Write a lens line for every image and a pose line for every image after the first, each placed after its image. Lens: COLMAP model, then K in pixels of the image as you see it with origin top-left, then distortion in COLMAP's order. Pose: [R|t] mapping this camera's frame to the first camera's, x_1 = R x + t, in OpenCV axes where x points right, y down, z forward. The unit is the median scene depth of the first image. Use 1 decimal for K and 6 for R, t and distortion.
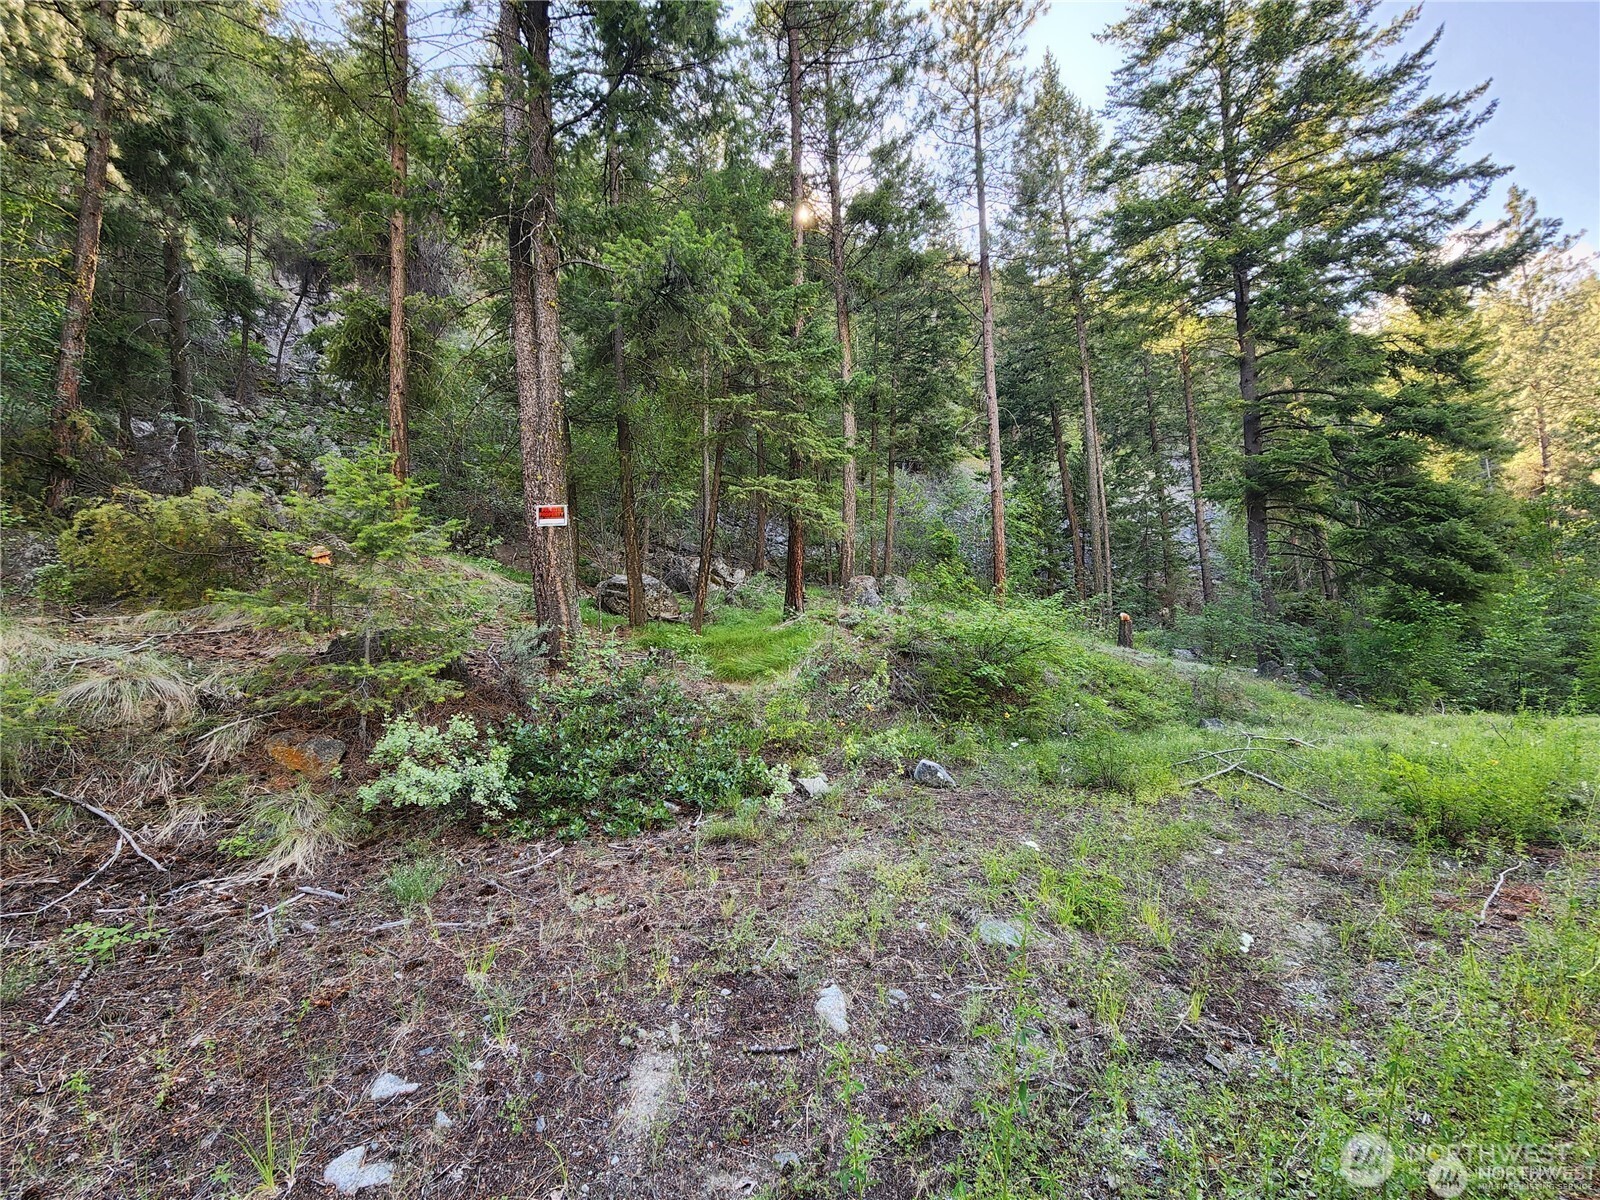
lens RADIAL K [[650.8, 0, 805.0], [0, 650.8, 596.2], [0, 0, 1]] dist [-0.001760, -0.000390]
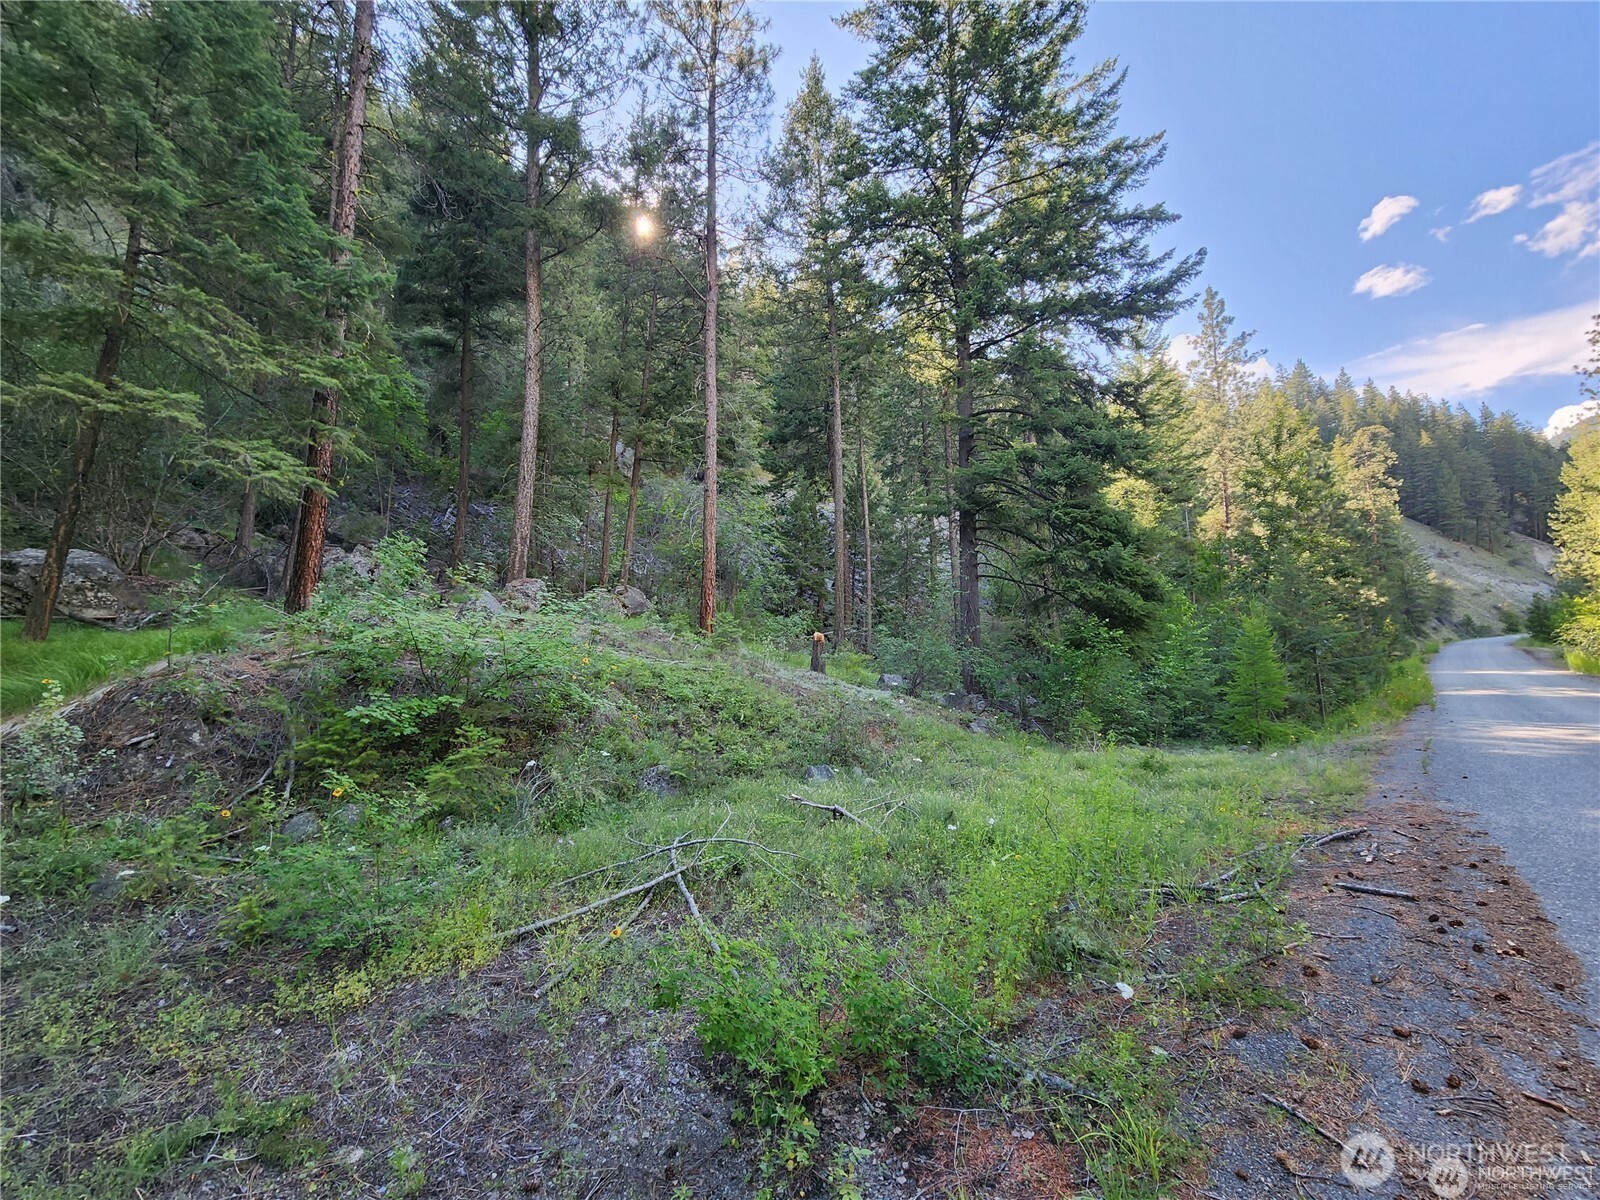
lens RADIAL K [[655.2, 0, 804.4], [0, 655.2, 592.8], [0, 0, 1]] dist [-0.000316, -0.000015]
pose [[0.964043, 0.043809, 0.262109, 0.569693], [-0.034295, 0.998580, -0.040769, 0.020848], [-0.263523, 0.030314, 0.964177, 0.352690]]
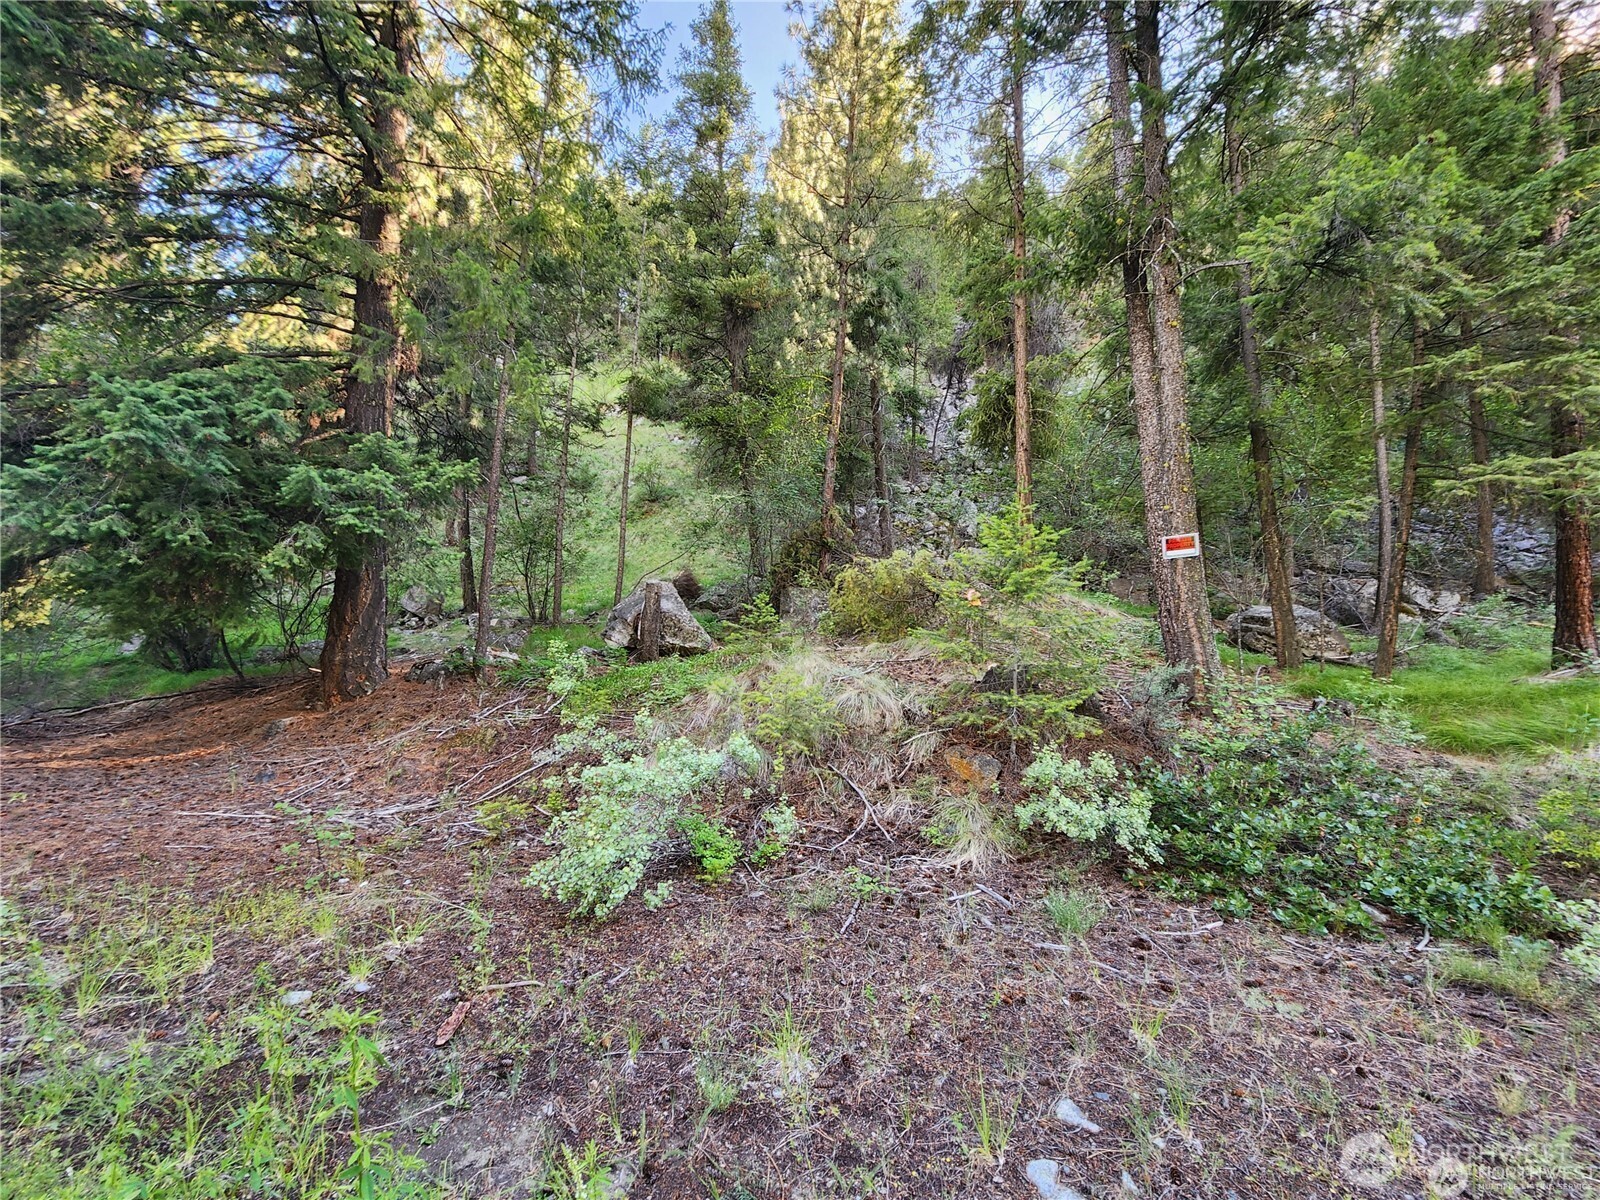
lens RADIAL K [[650.8, 0, 805.0], [0, 650.8, 596.2], [0, 0, 1]] dist [-0.001760, -0.000390]
pose [[0.645583, -0.038775, -0.762705, -0.036851], [0.001918, 0.998789, -0.049154, -0.009757], [0.763687, 0.030270, 0.644876, -0.009846]]
